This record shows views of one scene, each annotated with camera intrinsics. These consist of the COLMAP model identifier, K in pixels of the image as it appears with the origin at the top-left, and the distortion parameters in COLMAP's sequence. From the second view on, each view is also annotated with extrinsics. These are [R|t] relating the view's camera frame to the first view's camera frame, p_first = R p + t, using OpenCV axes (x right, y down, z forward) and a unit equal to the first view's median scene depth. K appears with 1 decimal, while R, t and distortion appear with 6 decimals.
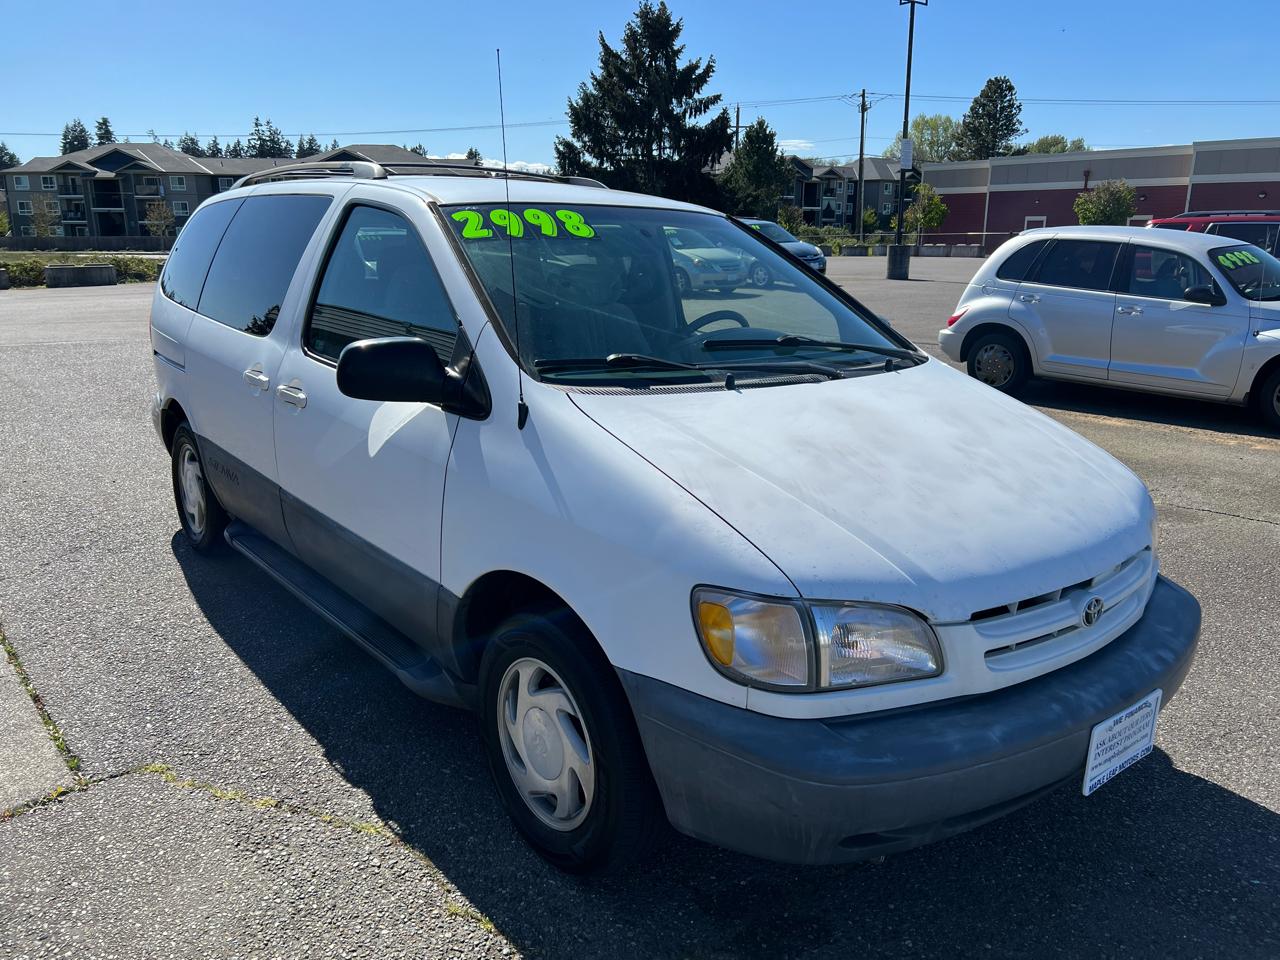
lens RADIAL K [[961.5, 0, 645.7], [0, 961.5, 498.1], [0, 0, 1]] dist [0.022746, -0.002097]
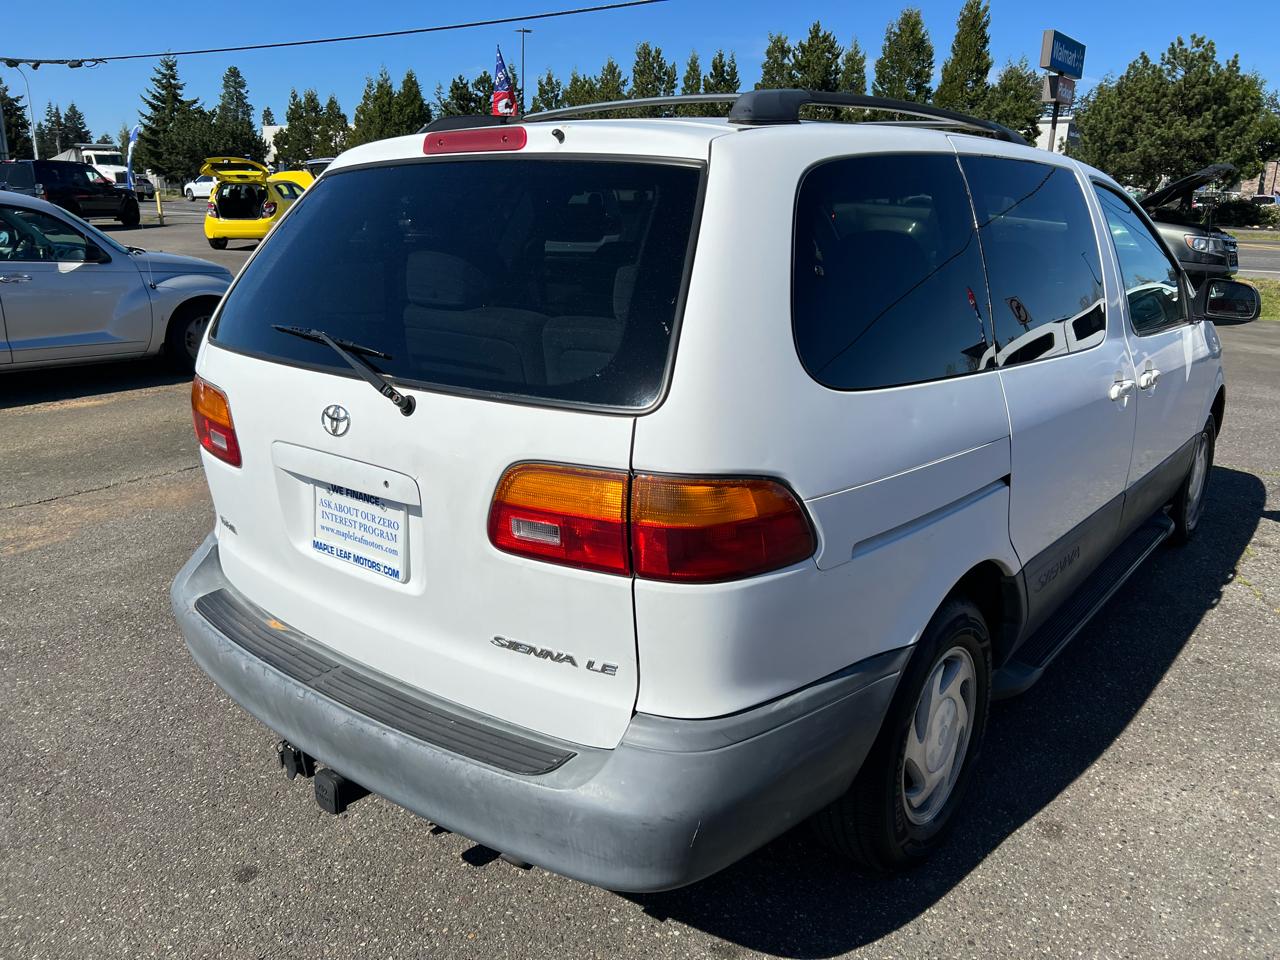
lens RADIAL K [[968.2, 0, 643.3], [0, 968.2, 485.2], [0, 0, 1]] dist [0.056052, -0.060757]
pose [[-0.204890, -0.289651, 0.934945, -0.069198], [0.247744, 0.908758, 0.335830, -0.026583], [-0.946912, 0.300435, -0.114436, 0.092456]]
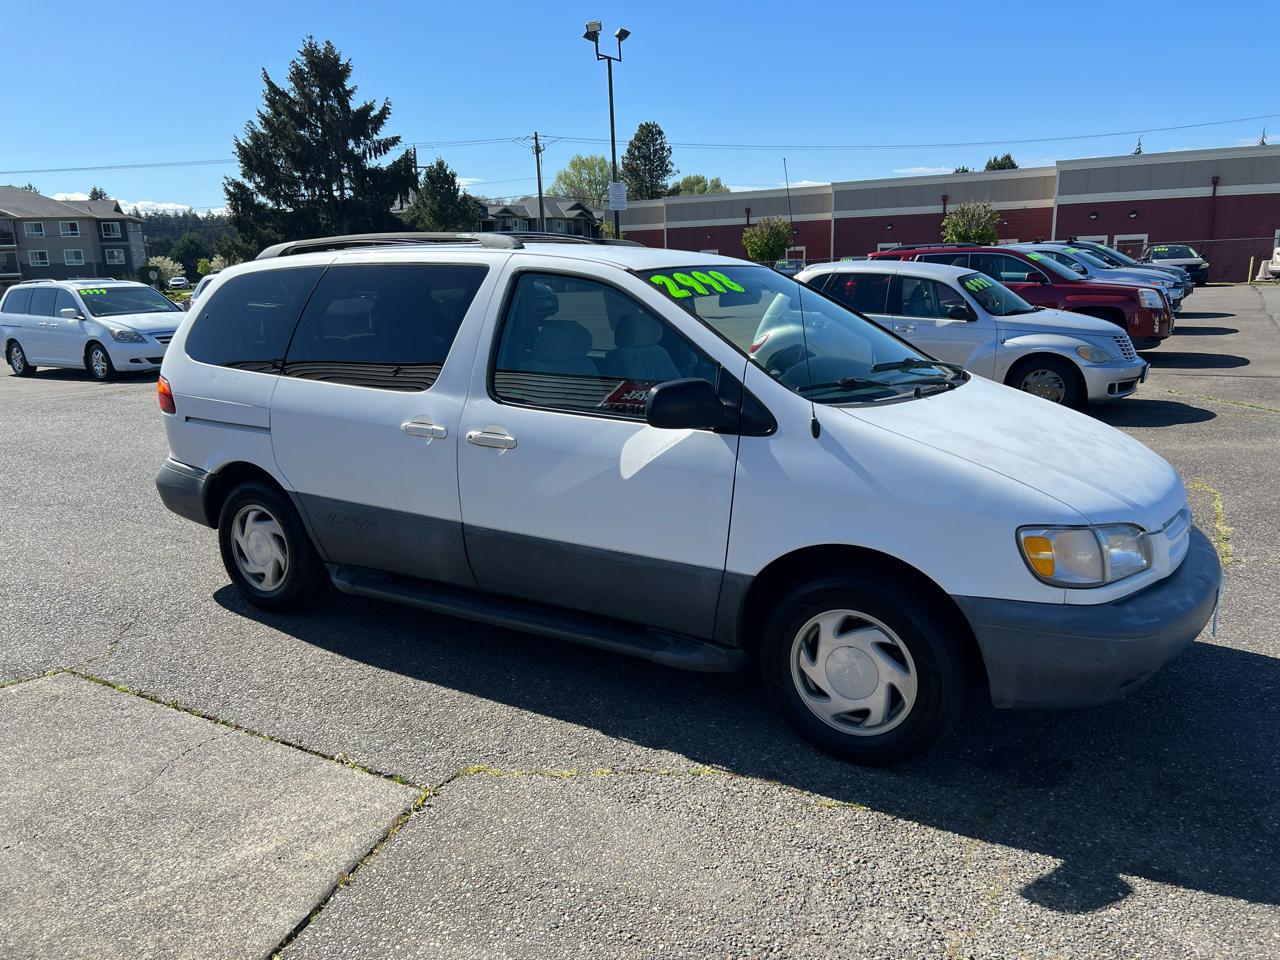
lens RADIAL K [[957.5, 0, 643.0], [0, 957.5, 502.9], [0, 0, 1]] dist [0.044310, -0.038006]
pose [[0.945854, -0.108004, 0.306097, -0.031141], [0.117181, 0.993042, -0.011709, 0.000172], [-0.302702, 0.046944, 0.951928, -0.007550]]
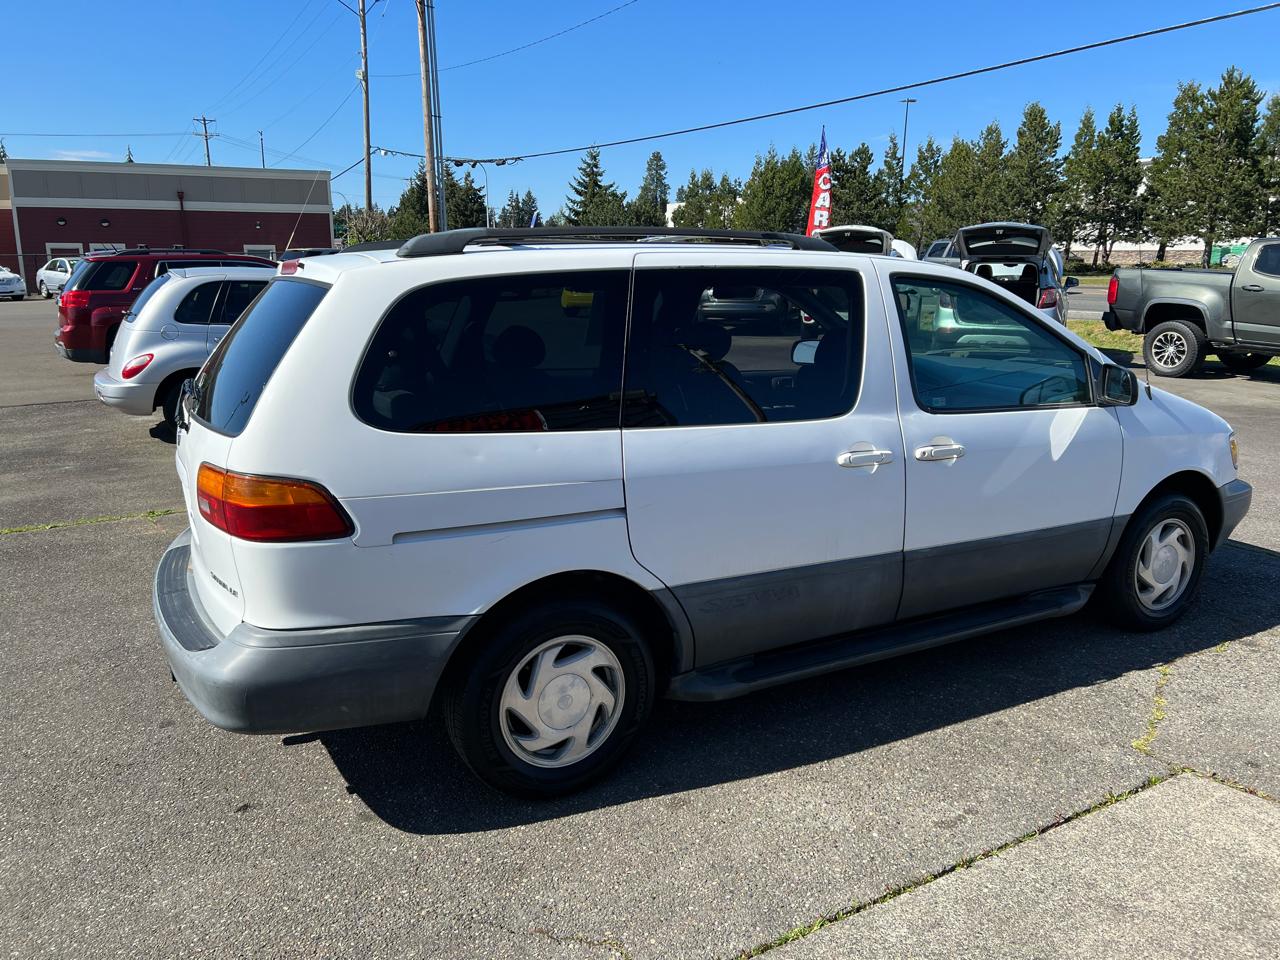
lens RADIAL K [[968.2, 0, 643.3], [0, 968.2, 485.2], [0, 0, 1]] dist [0.056052, -0.060757]
pose [[0.185840, -0.232046, 0.954787, -0.084048], [0.268004, 0.946841, 0.177951, -0.020131], [-0.945324, 0.222816, 0.238150, 0.060129]]
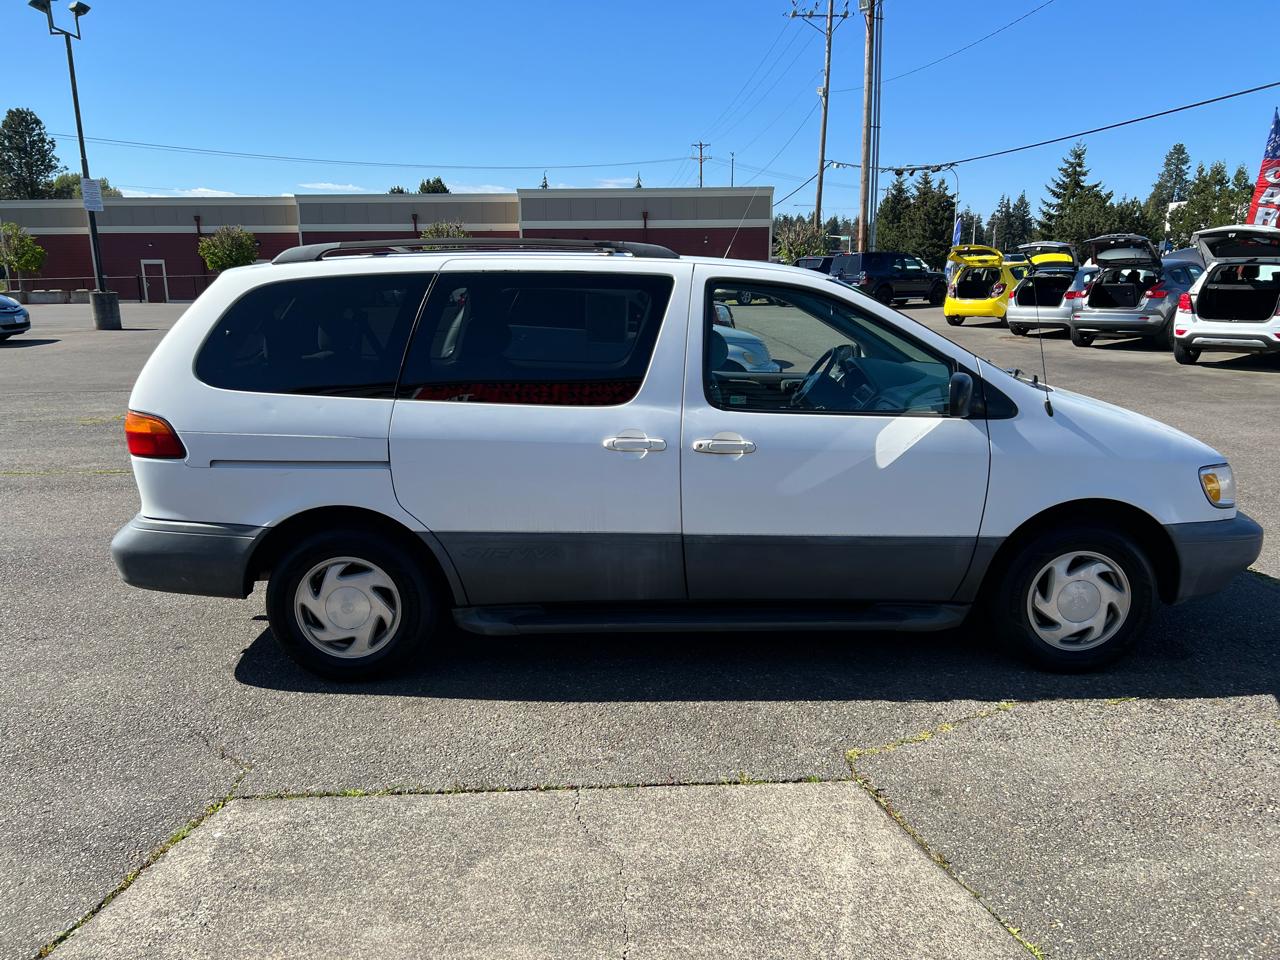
lens RADIAL K [[957.8, 0, 641.1], [0, 957.8, 506.5], [0, 0, 1]] dist [0.046810, -0.045804]
pose [[0.620349, -0.199430, 0.758548, -0.074310], [0.222964, 0.972073, 0.073226, -0.008045], [-0.751967, 0.123703, 0.647490, 0.019249]]
